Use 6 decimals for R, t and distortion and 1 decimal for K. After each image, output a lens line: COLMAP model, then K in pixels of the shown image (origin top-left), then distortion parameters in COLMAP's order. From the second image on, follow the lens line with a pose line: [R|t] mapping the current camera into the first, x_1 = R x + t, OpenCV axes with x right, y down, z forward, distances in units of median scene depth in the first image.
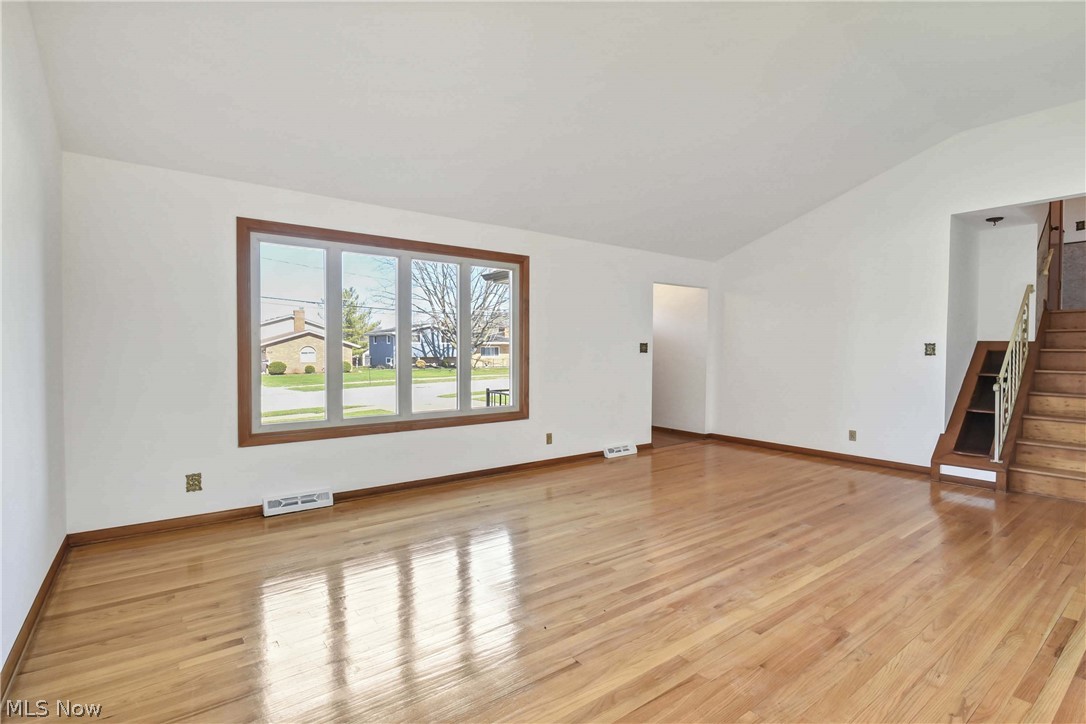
lens RADIAL K [[508.8, 0, 549.3], [0, 508.8, 364.0], [0, 0, 1]] dist [-0.003256, -0.000313]
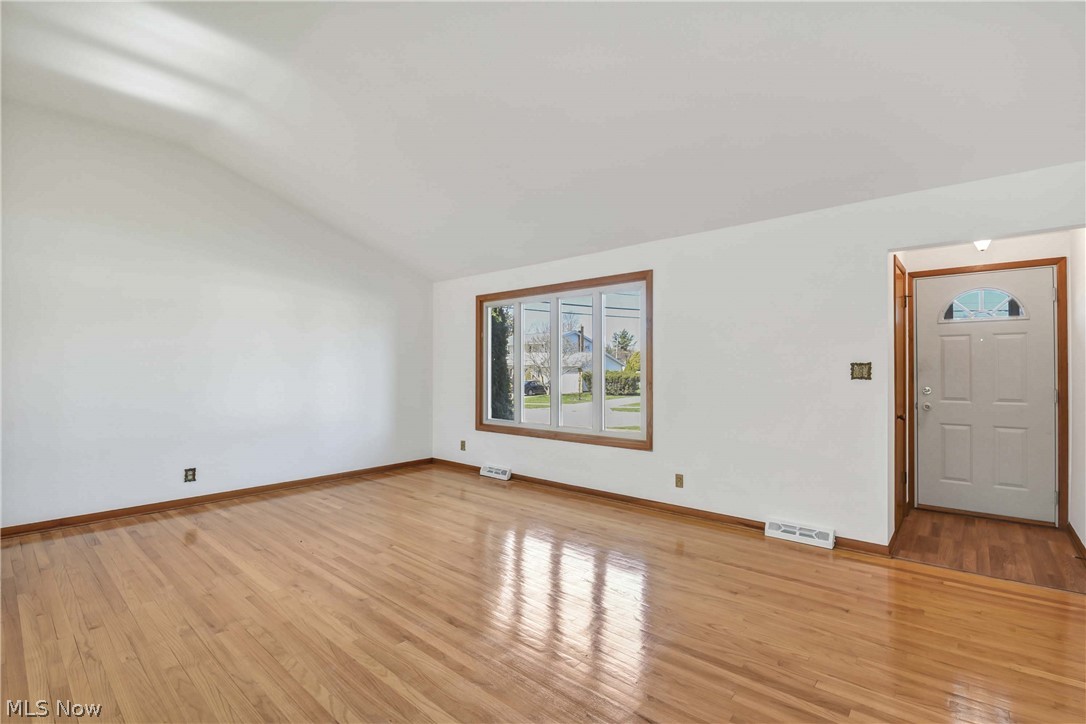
lens RADIAL K [[508.8, 0, 549.3], [0, 508.8, 364.0], [0, 0, 1]] dist [-0.003256, -0.000313]
pose [[0.195258, -0.010252, -0.980698, 1.019829], [-0.022770, 0.999628, -0.014983, -0.034927], [0.980487, 0.025256, 0.194952, 0.824611]]
